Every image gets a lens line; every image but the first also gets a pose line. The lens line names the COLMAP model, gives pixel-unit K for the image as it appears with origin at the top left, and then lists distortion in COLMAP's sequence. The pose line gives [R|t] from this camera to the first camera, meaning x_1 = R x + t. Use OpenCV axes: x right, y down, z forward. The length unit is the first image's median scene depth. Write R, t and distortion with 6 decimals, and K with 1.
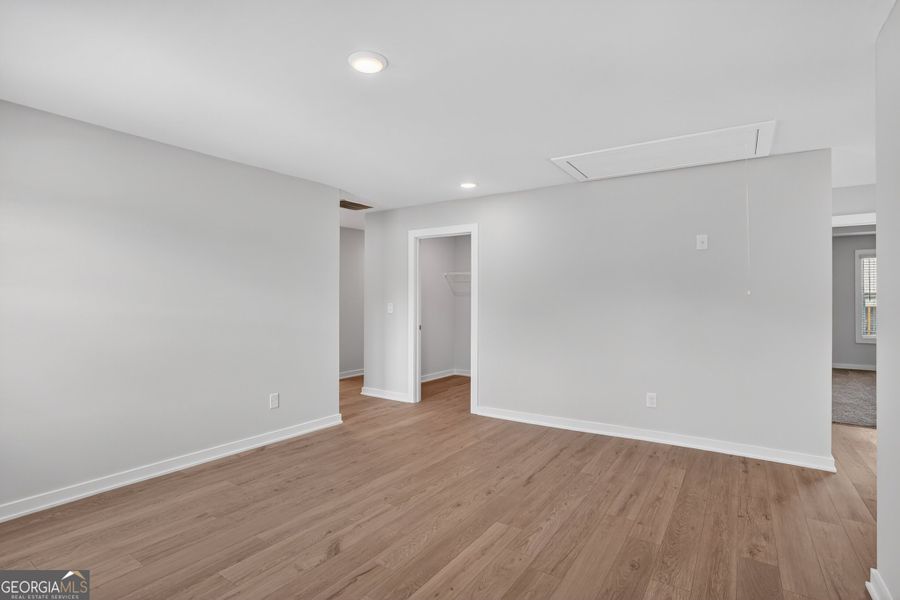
lens RADIAL K [[446.6, 0, 447.6], [0, 446.6, 295.2], [0, 0, 1]] dist [-0.071958, 0.030162]
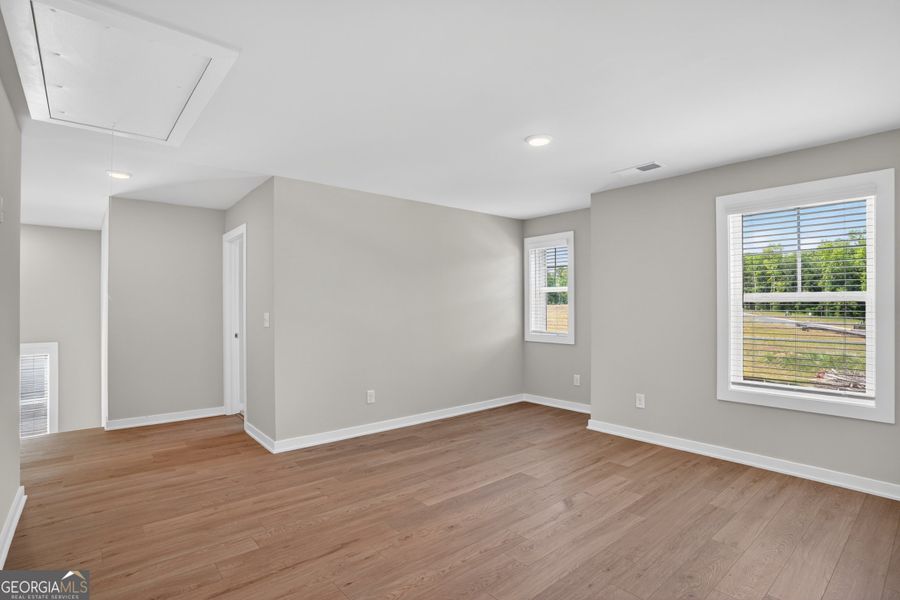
lens RADIAL K [[446.6, 0, 447.6], [0, 446.6, 295.2], [0, 0, 1]] dist [-0.071958, 0.030162]
pose [[-0.962995, 0.005230, 0.269469, -0.196934], [-0.003327, 0.999505, -0.031287, 0.014459], [-0.269499, -0.031026, -0.962501, 1.715995]]
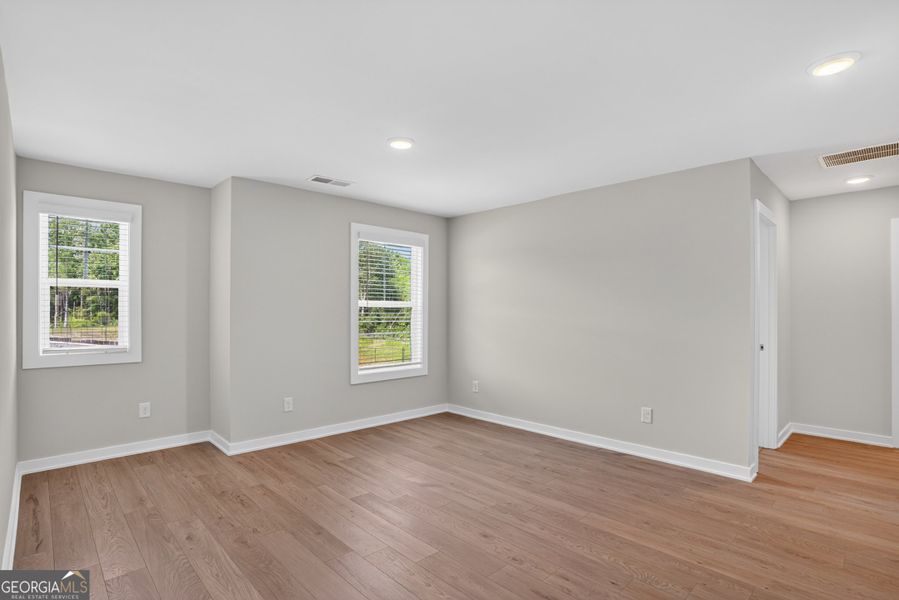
lens RADIAL K [[446.1, 0, 447.1], [0, 446.1, 295.2], [0, 0, 1]] dist [-0.071958, 0.030162]
pose [[-0.206778, -0.036179, -0.977719, 0.843767], [0.004431, 0.999271, -0.037914, 0.013760], [0.978378, -0.012172, -0.206467, 1.001845]]
